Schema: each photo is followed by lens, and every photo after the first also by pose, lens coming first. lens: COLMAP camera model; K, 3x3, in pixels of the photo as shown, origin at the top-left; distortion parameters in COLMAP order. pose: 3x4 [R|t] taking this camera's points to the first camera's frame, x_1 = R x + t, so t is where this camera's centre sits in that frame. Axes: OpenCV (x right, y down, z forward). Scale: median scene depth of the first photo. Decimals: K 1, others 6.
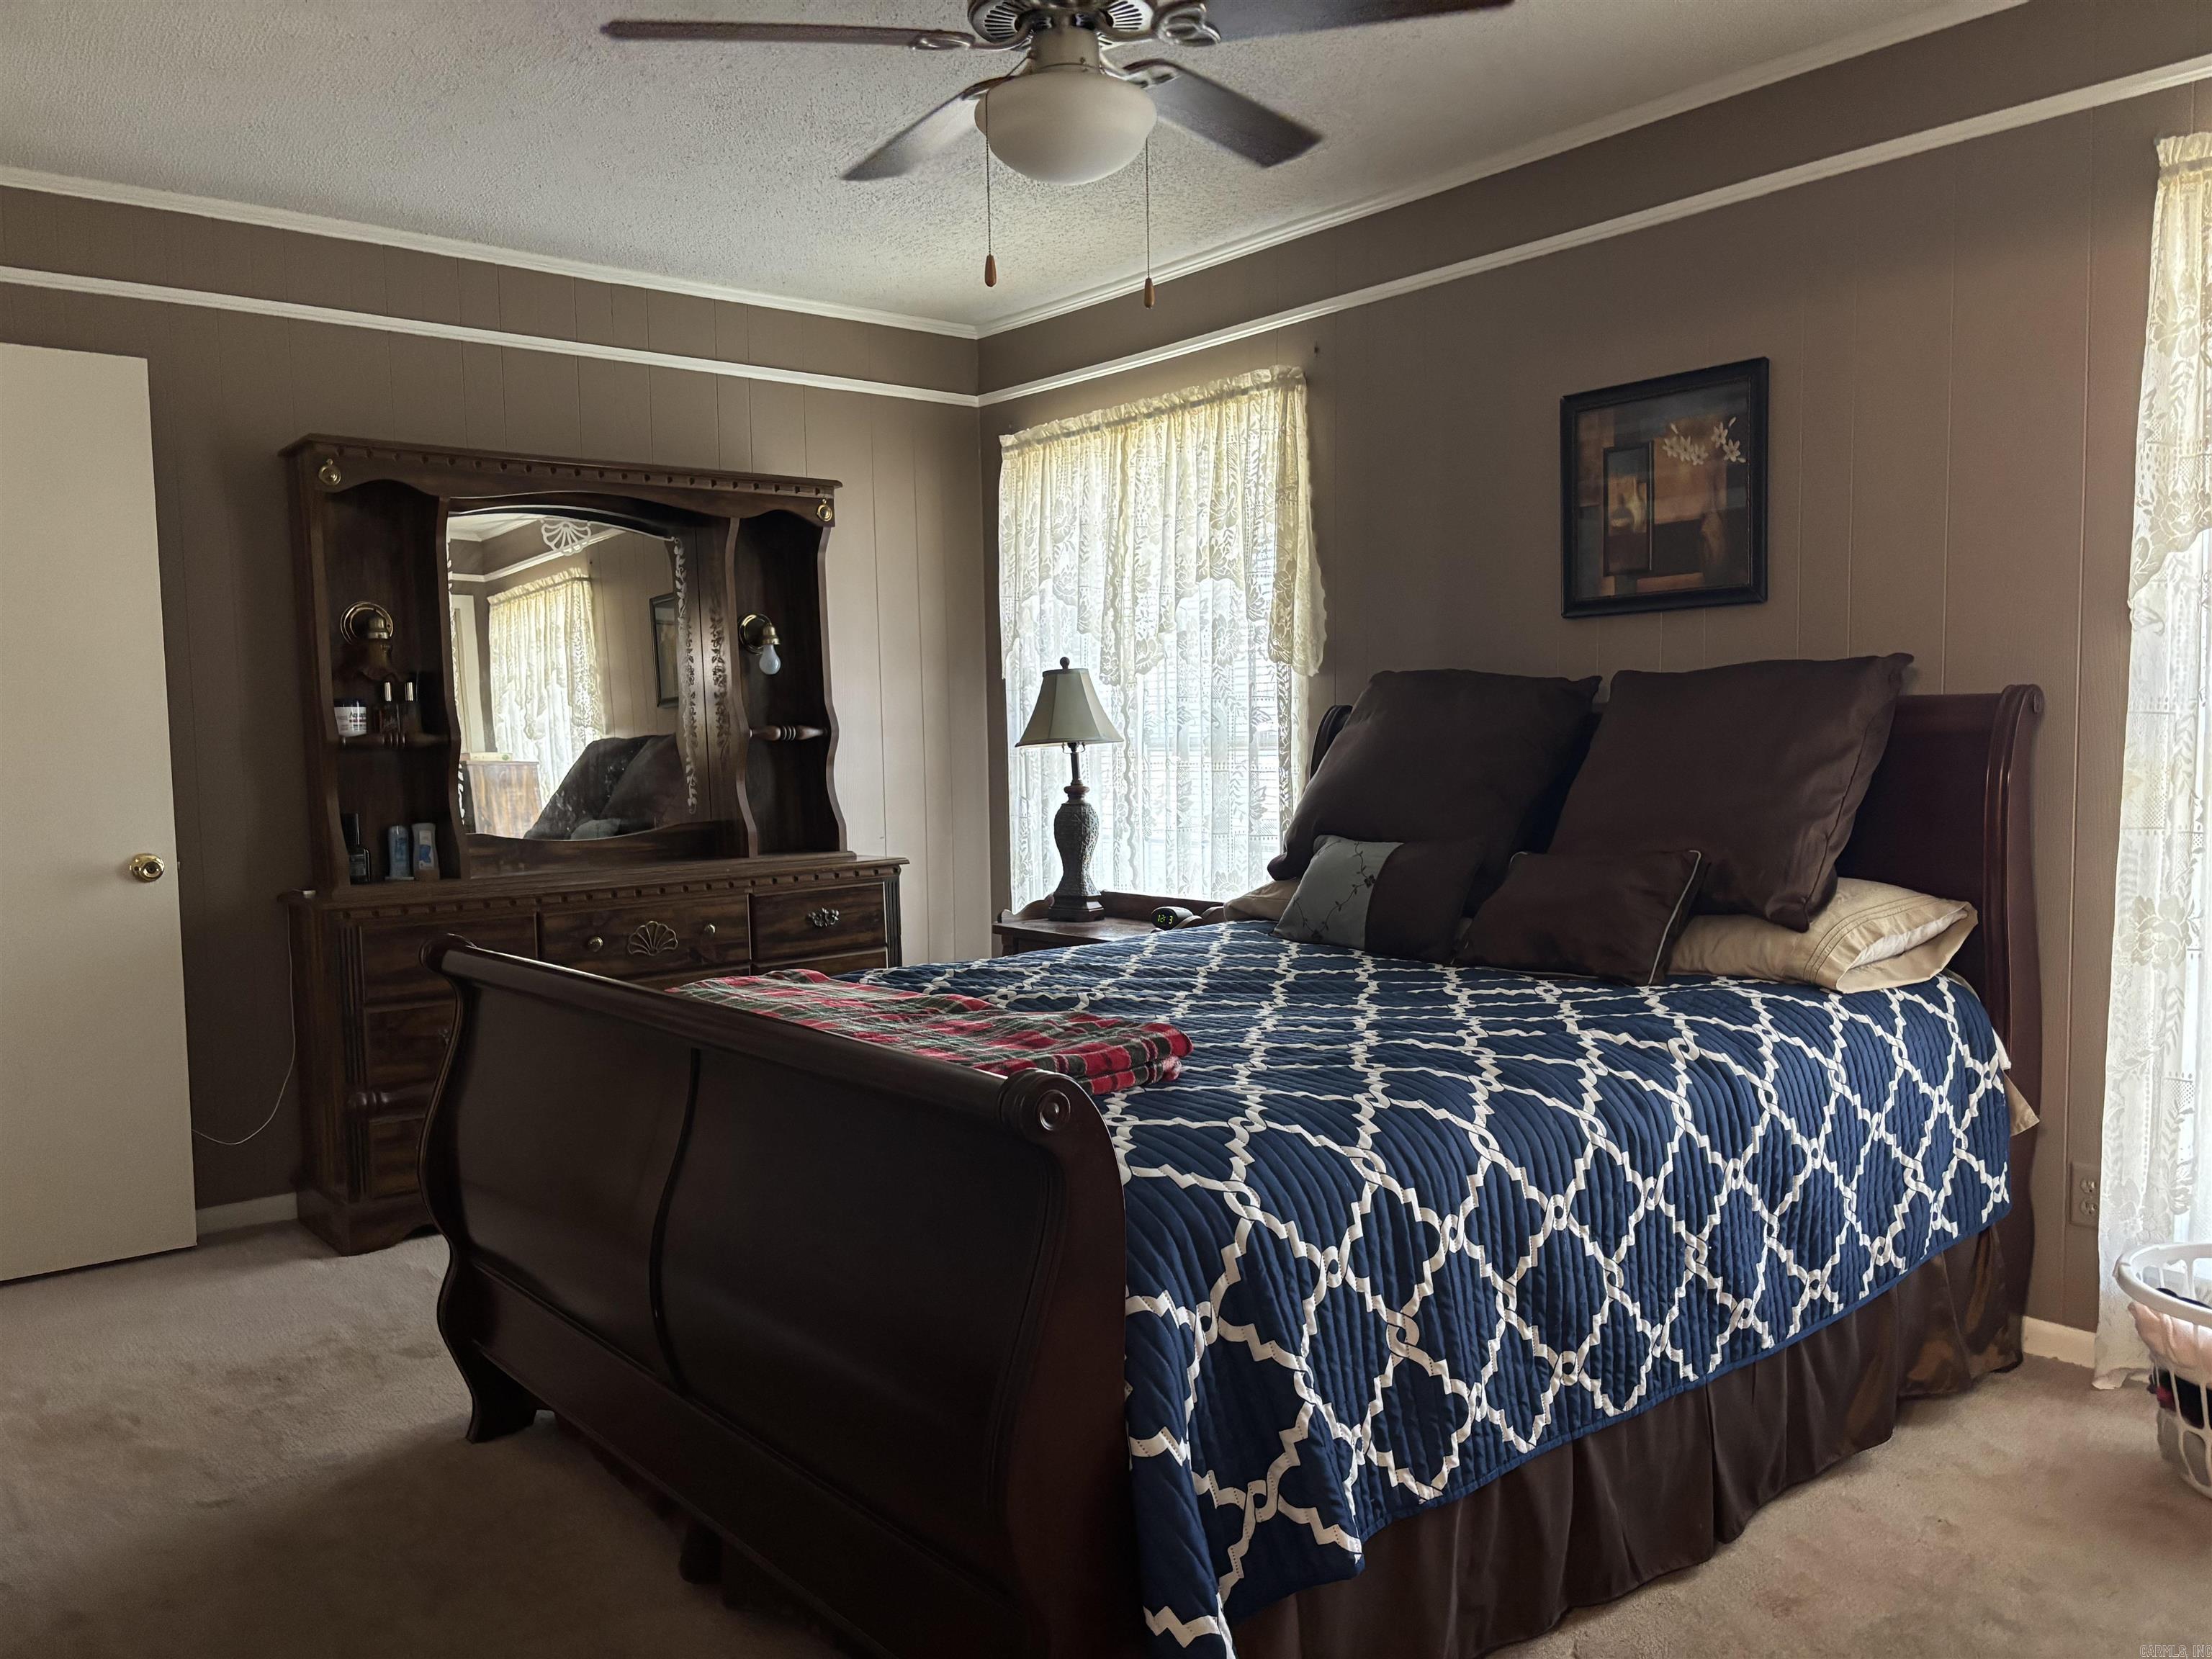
lens RADIAL K [[1676.6, 0, 1108.3], [0, 1676.6, 858.1], [0, 0, 1]] dist [0.061672, -0.049273]
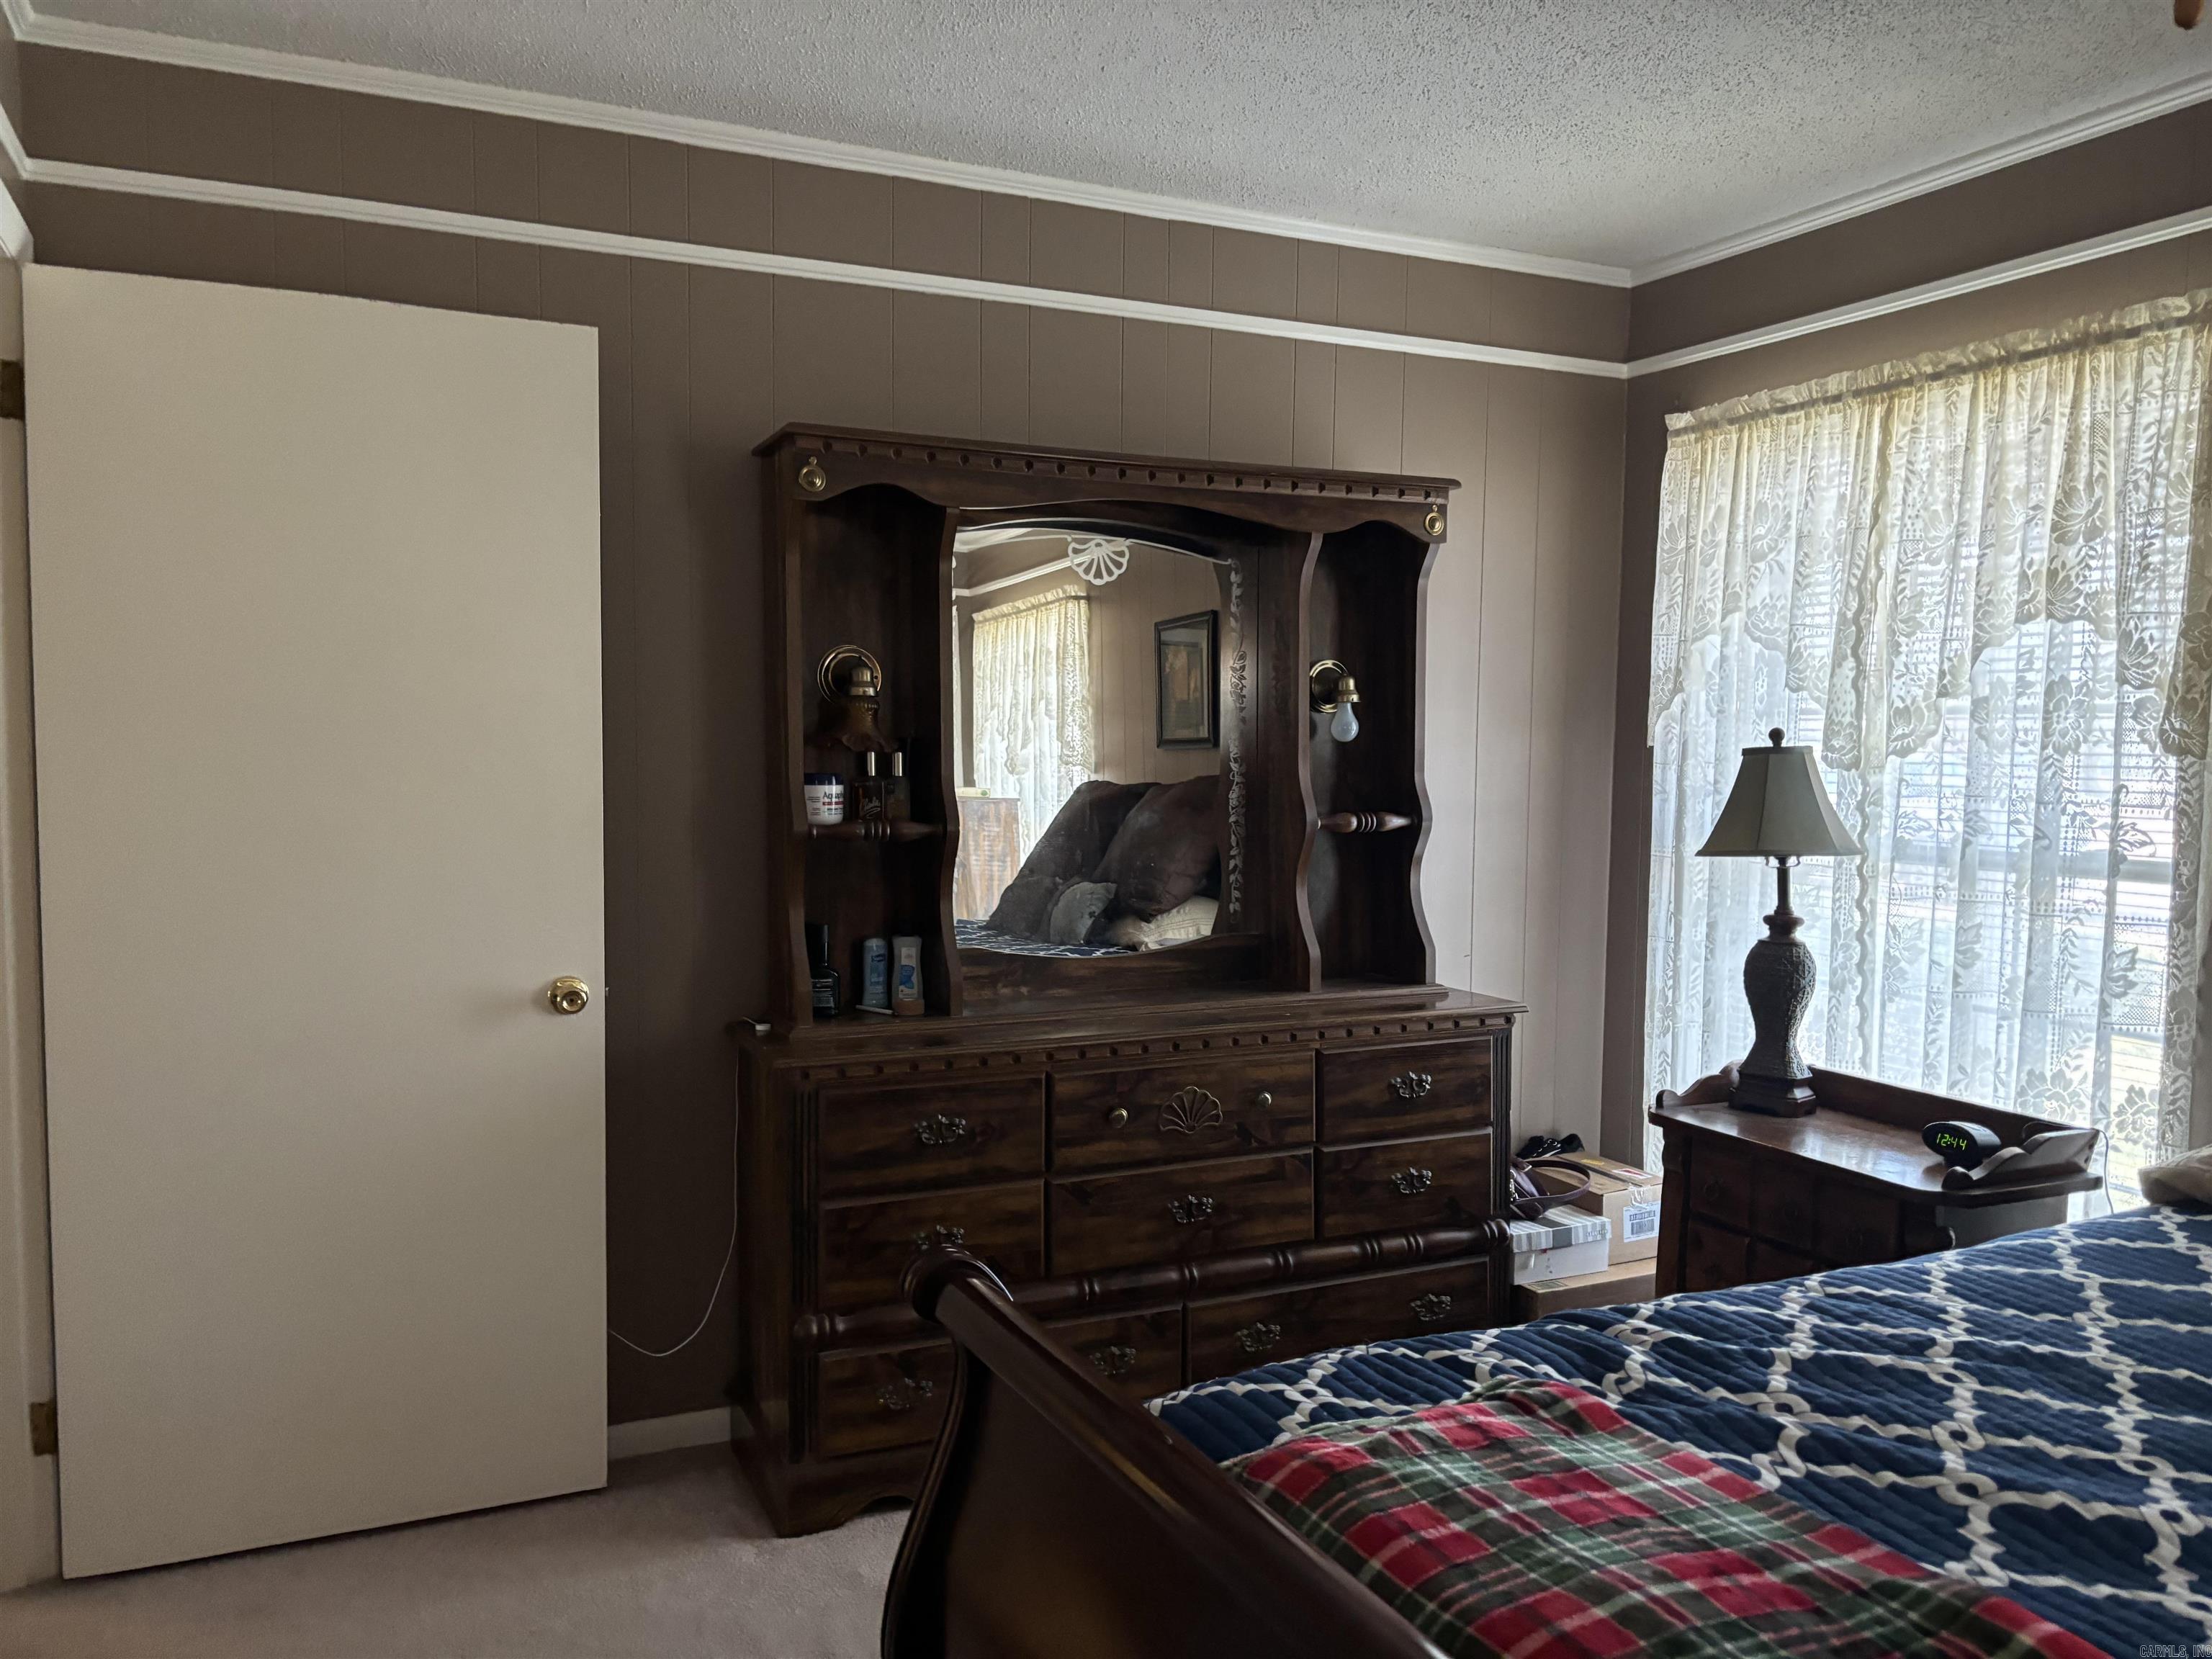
lens RADIAL K [[1660.3, 0, 1155.8], [0, 1660.3, 861.5], [0, 0, 1]] dist [0.105750, -0.138532]
pose [[0.973393, 0.046247, -0.224427, -0.121003], [-0.045847, 0.998924, 0.006992, -0.060751], [0.224508, 0.003483, 0.974466, 0.276739]]
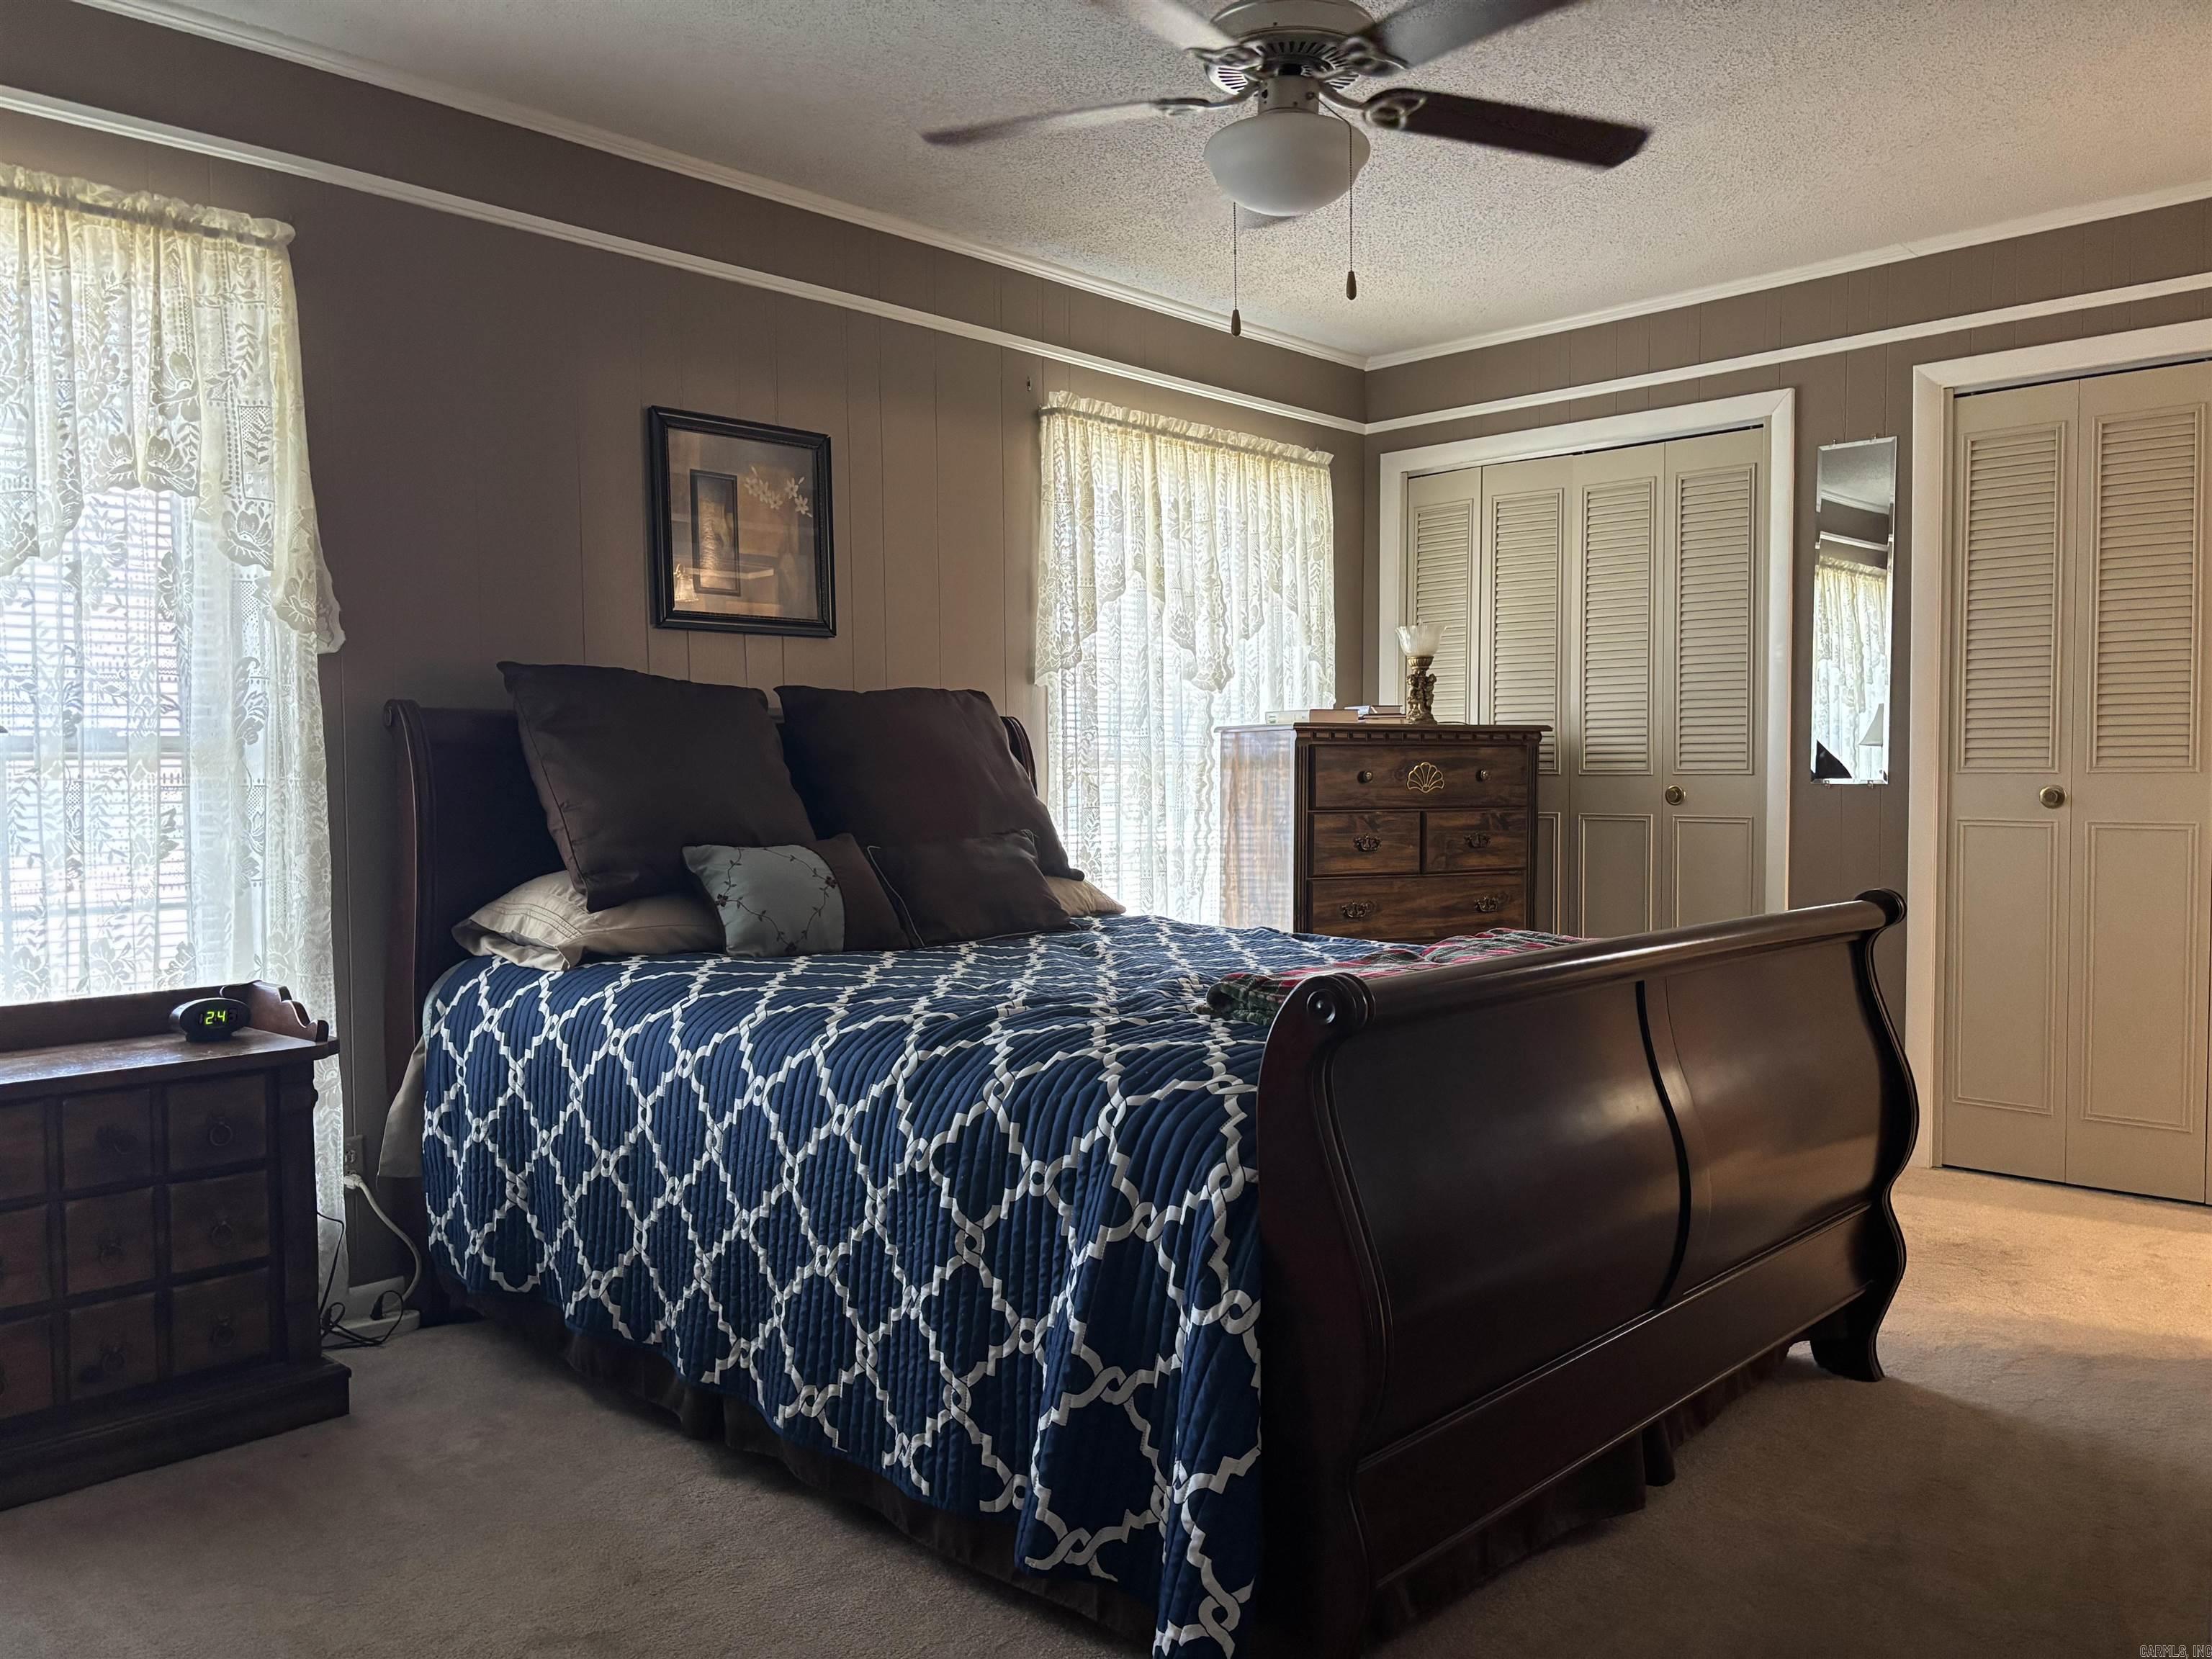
lens RADIAL K [[1676.6, 0, 1108.3], [0, 1676.6, 858.1], [0, 0, 1]] dist [0.061672, -0.049273]
pose [[-0.091128, -0.046140, 0.994770, -0.630940], [0.071567, 0.996040, 0.052755, -0.030014], [-0.993264, 0.076001, -0.087465, 0.681387]]
